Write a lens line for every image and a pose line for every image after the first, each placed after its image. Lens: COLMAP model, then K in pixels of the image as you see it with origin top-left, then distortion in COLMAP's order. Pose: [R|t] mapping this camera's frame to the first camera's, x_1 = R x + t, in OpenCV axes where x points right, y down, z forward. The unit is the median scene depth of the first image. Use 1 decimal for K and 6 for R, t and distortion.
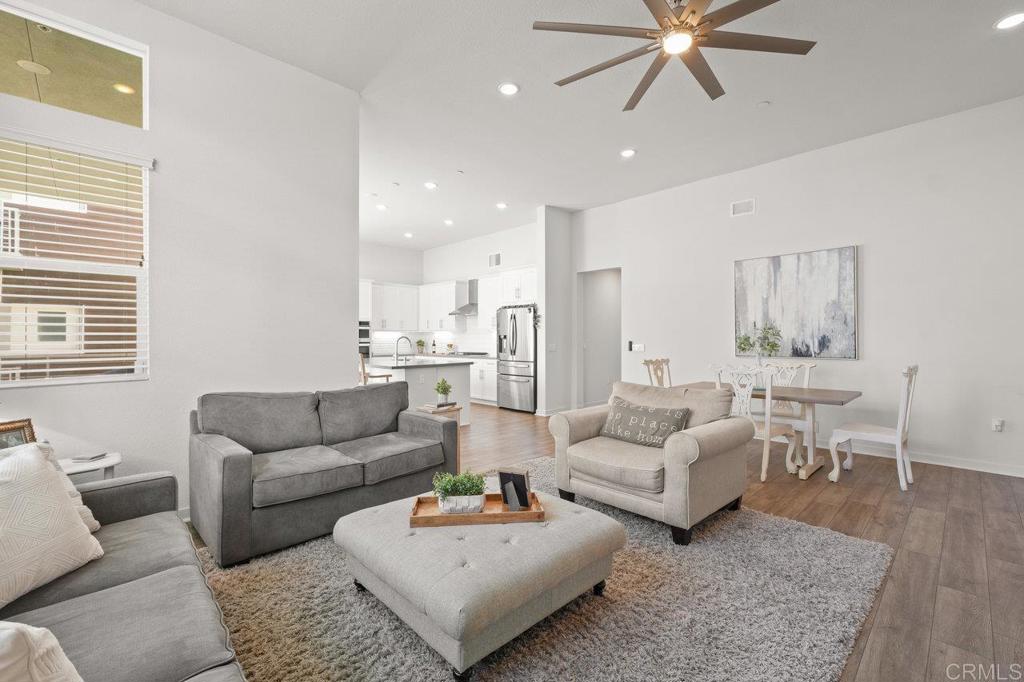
lens RADIAL K [[442.9, 0, 514.2], [0, 442.9, 335.1], [0, 0, 1]] dist [0.011093, -0.001384]
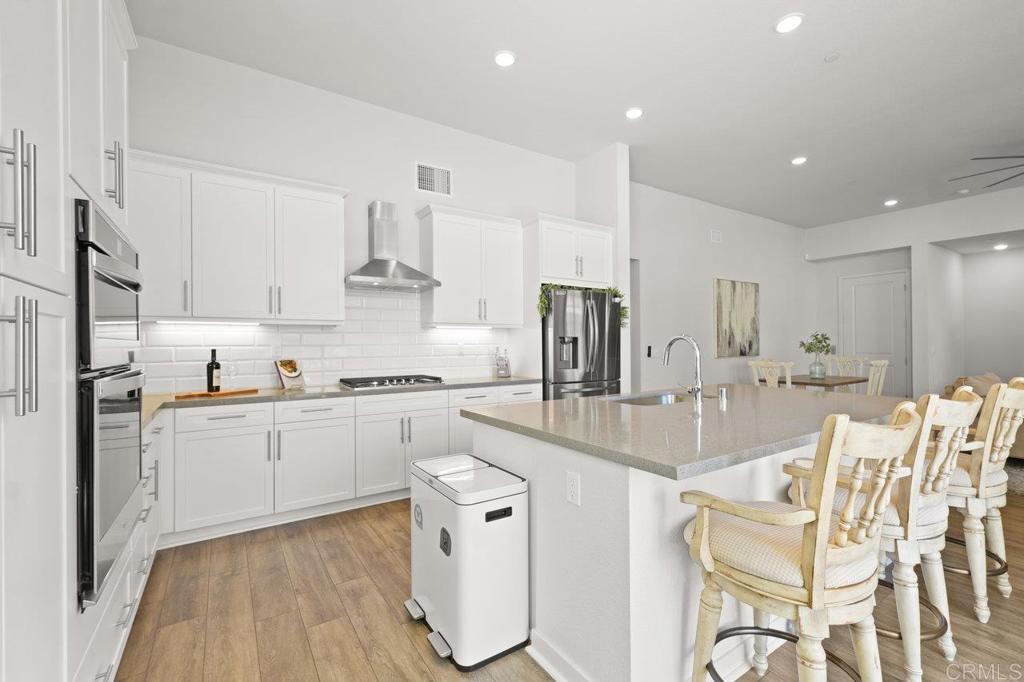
lens RADIAL K [[442.9, 0, 515.0], [0, 442.9, 345.8], [0, 0, 1]] dist [0.011093, -0.001384]
pose [[0.184546, 0.003345, 0.982818, -0.832934], [0.006189, 0.999970, -0.004565, 0.019681], [-0.982804, 0.006925, 0.184519, 1.378892]]
